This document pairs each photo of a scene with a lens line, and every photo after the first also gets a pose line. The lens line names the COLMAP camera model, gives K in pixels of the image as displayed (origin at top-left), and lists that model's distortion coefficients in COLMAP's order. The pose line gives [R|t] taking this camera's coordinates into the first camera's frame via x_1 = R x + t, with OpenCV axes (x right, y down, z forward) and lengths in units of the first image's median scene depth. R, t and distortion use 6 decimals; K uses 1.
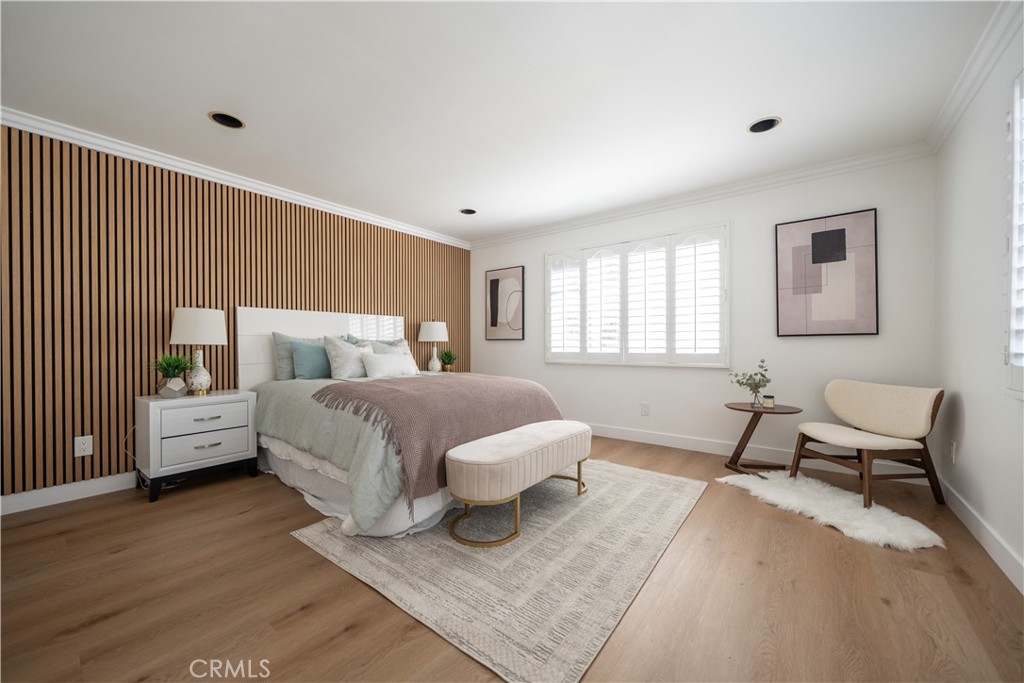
lens RADIAL K [[390.2, 0, 506.0], [0, 390.2, 342.6], [0, 0, 1]] dist [0.000641, -0.000026]
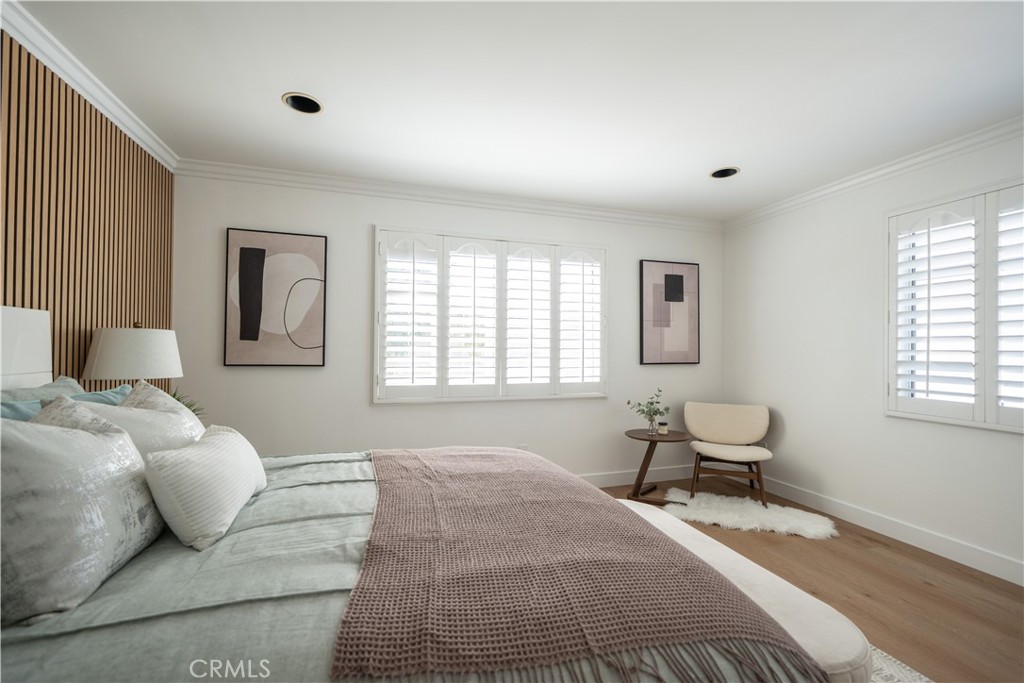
lens RADIAL K [[431.1, 0, 511.2], [0, 431.1, 343.2], [0, 0, 1]] dist [-0.001848, -0.000135]
pose [[0.562873, 0.019108, 0.826323, -0.493419], [-0.011689, 0.999817, -0.015158, -0.052880], [-0.826461, -0.001127, 0.562993, 0.645675]]
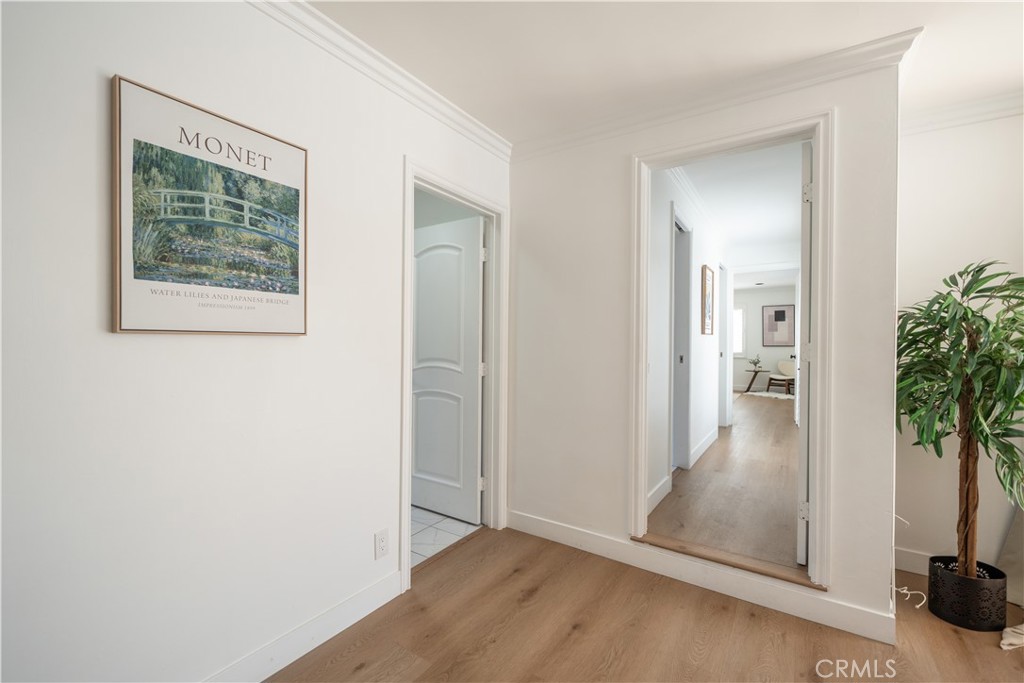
lens RADIAL K [[431.1, 0, 509.6], [0, 431.1, 343.4], [0, 0, 1]] dist [-0.001848, -0.000135]
pose [[0.996927, 0.009909, 0.077705, -1.374481], [-0.009878, 0.999951, -0.000789, -0.017089], [-0.077709, 0.000019, 0.996976, -1.965426]]
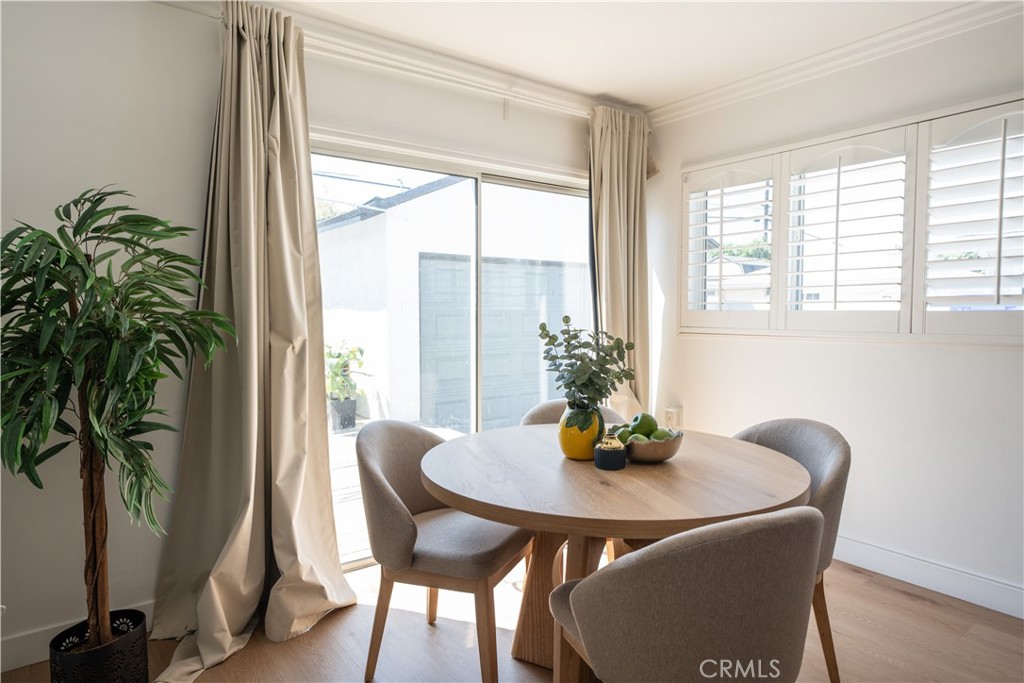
lens RADIAL K [[598.7, 0, 505.0], [0, 598.7, 345.9], [0, 0, 1]] dist [0.007069, 0.001161]
pose [[0.258056, -0.055855, 0.964514, -1.124929], [0.004530, 0.998386, 0.056605, -0.017476], [-0.966119, -0.010238, 0.257892, -1.943517]]
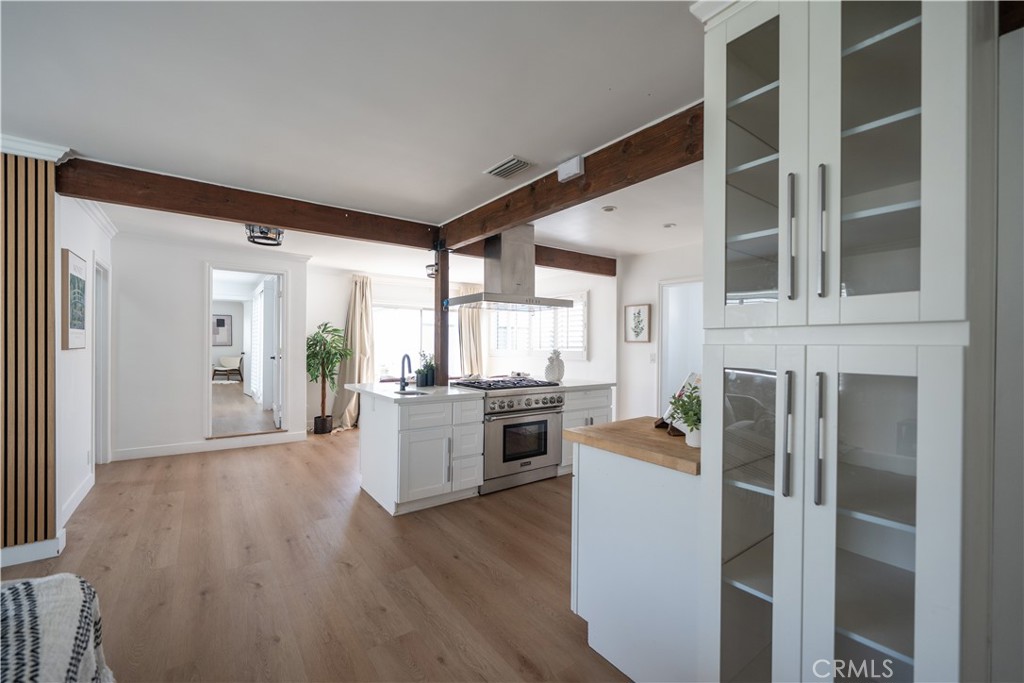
lens RADIAL K [[413.0, 0, 511.0], [0, 413.0, 348.3], [0, 0, 1]] dist [-0.002137, -0.000187]
pose [[0.257698, -0.004992, 0.966213, -2.306098], [-0.006988, 0.999951, 0.007030, -0.040995], [-0.966200, -0.008564, 0.257650, -2.743284]]
